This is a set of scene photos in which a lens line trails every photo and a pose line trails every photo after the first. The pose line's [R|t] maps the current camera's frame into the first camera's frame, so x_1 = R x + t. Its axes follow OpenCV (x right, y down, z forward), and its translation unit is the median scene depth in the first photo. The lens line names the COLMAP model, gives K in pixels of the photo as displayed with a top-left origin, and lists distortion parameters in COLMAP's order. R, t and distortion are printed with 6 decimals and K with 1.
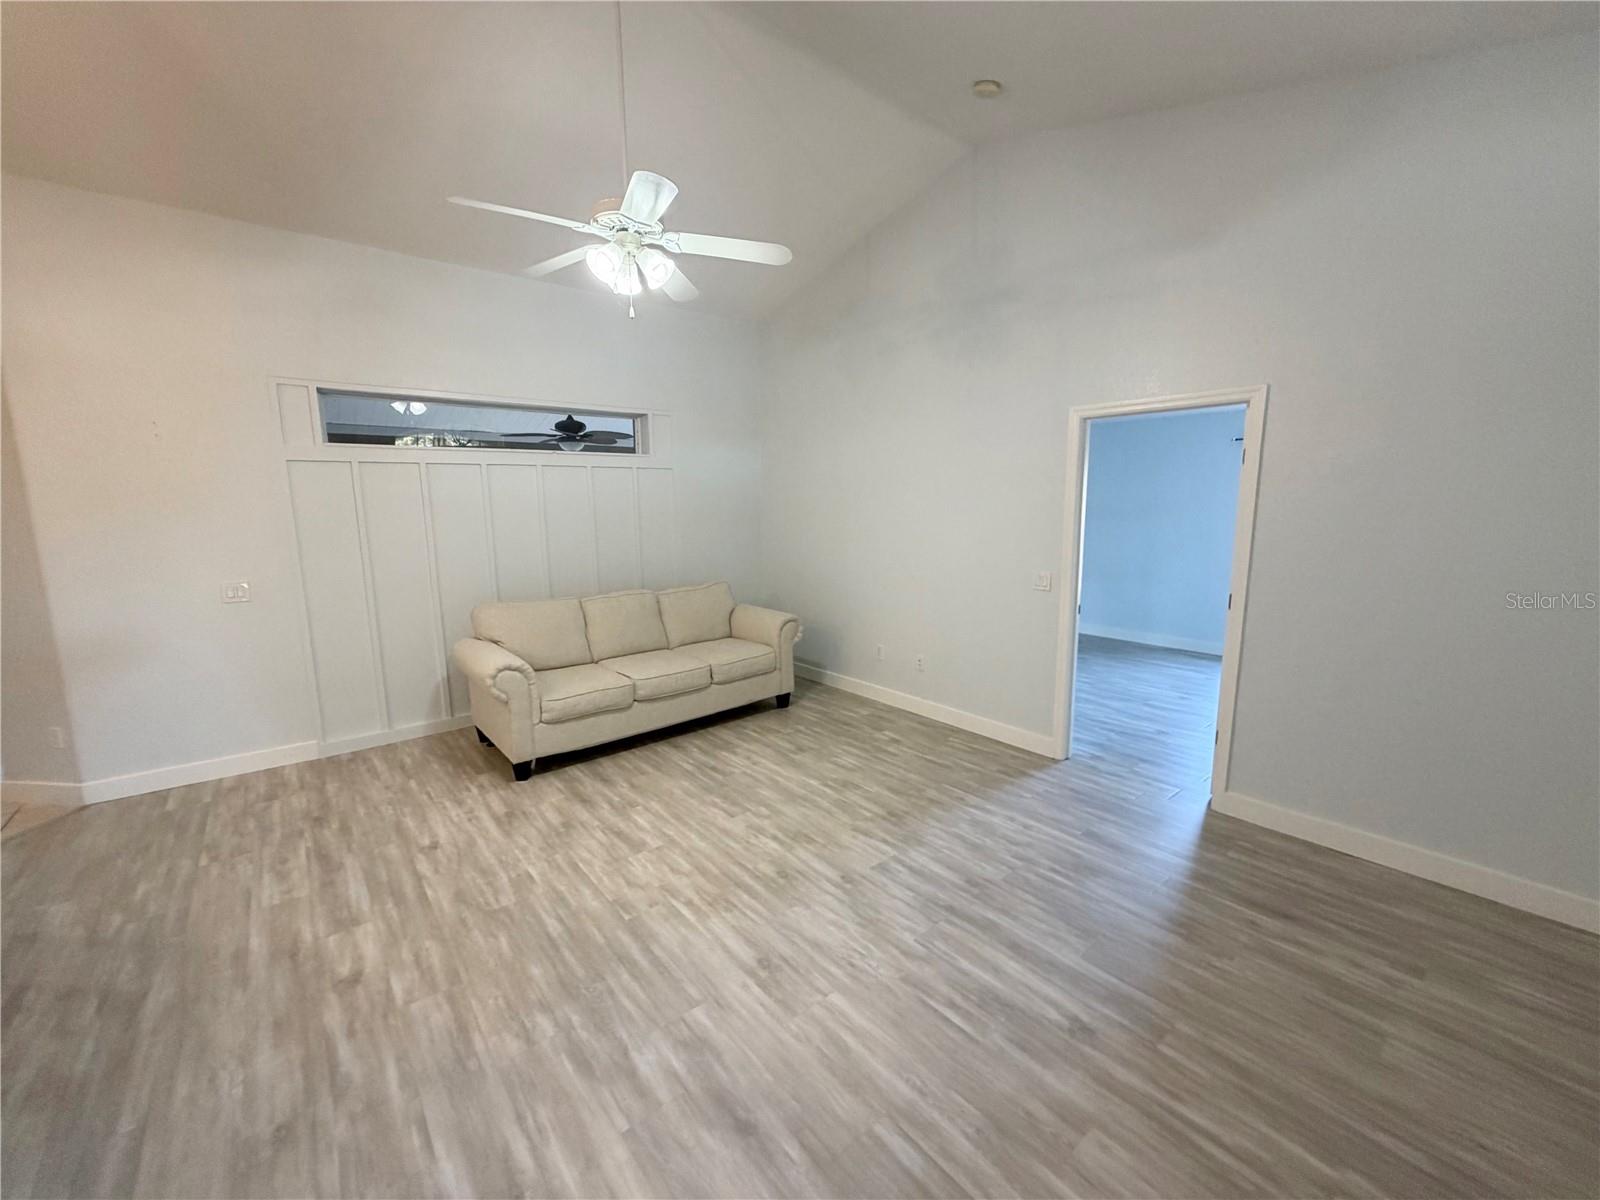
lens RADIAL K [[639.2, 0, 795.1], [0, 639.2, 600.4], [0, 0, 1]] dist [0.000534, -0.000016]
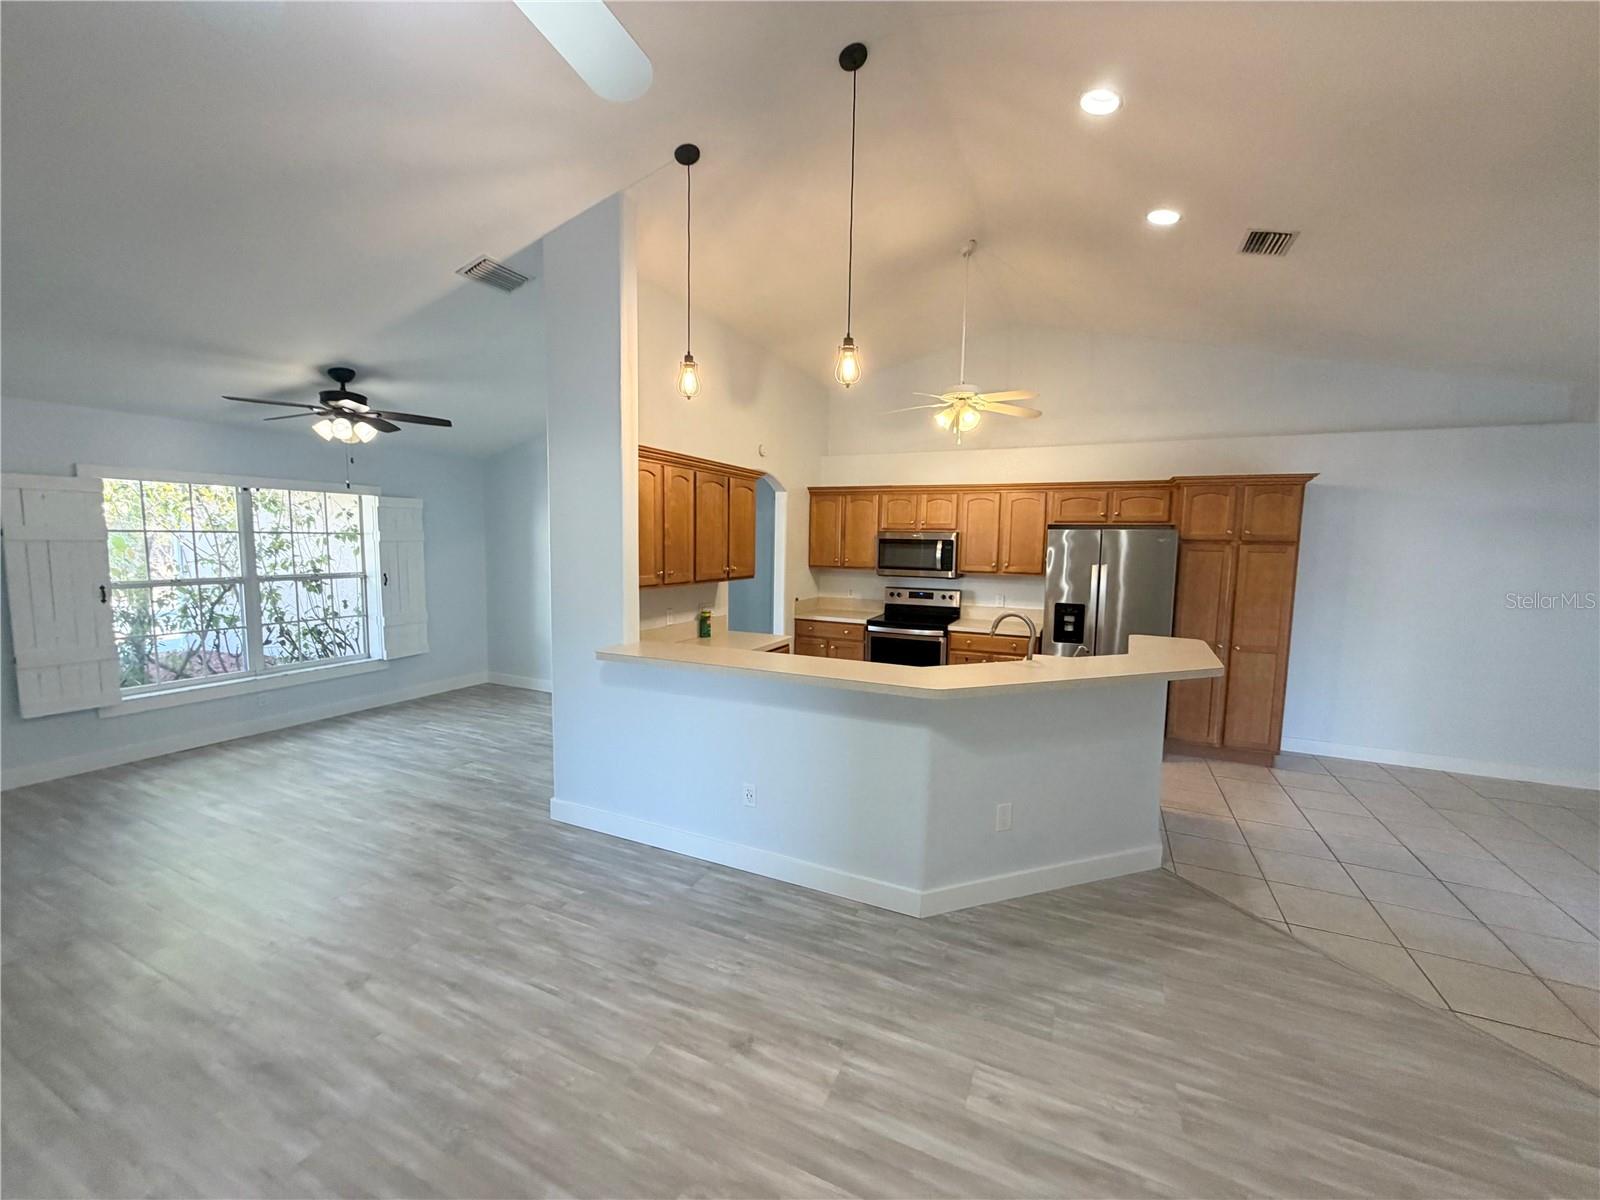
lens RADIAL K [[639.2, 0, 795.1], [0, 639.2, 600.4], [0, 0, 1]] dist [0.000534, -0.000016]
pose [[-0.899792, 0.037682, -0.434690, -0.330835], [-0.075594, 0.967734, 0.240366, -0.261373], [0.429721, 0.249139, -0.867911, 1.519630]]
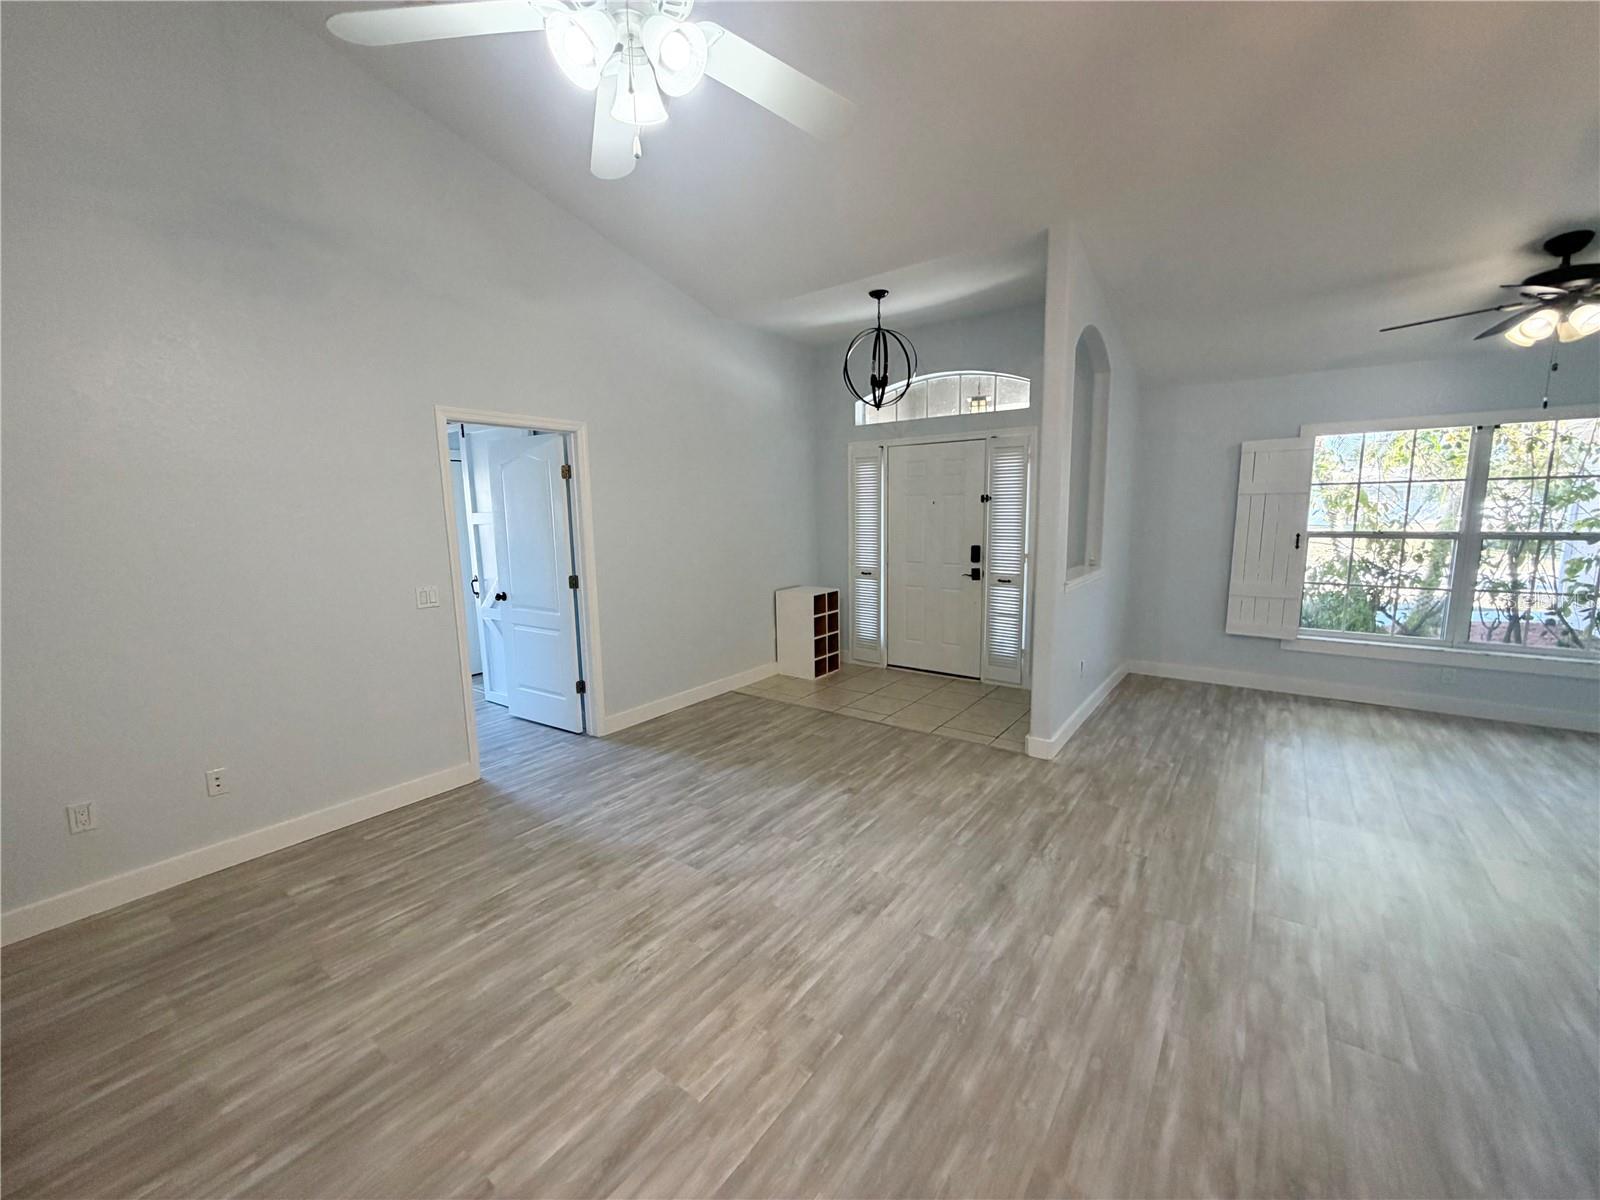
lens RADIAL K [[639.2, 0, 795.1], [0, 639.2, 600.4], [0, 0, 1]] dist [0.000534, -0.000016]
pose [[-0.241158, -0.126464, 0.962211, -0.927662], [0.172773, 0.970041, 0.170795, -0.142059], [-0.954983, 0.207432, -0.212084, 1.125674]]
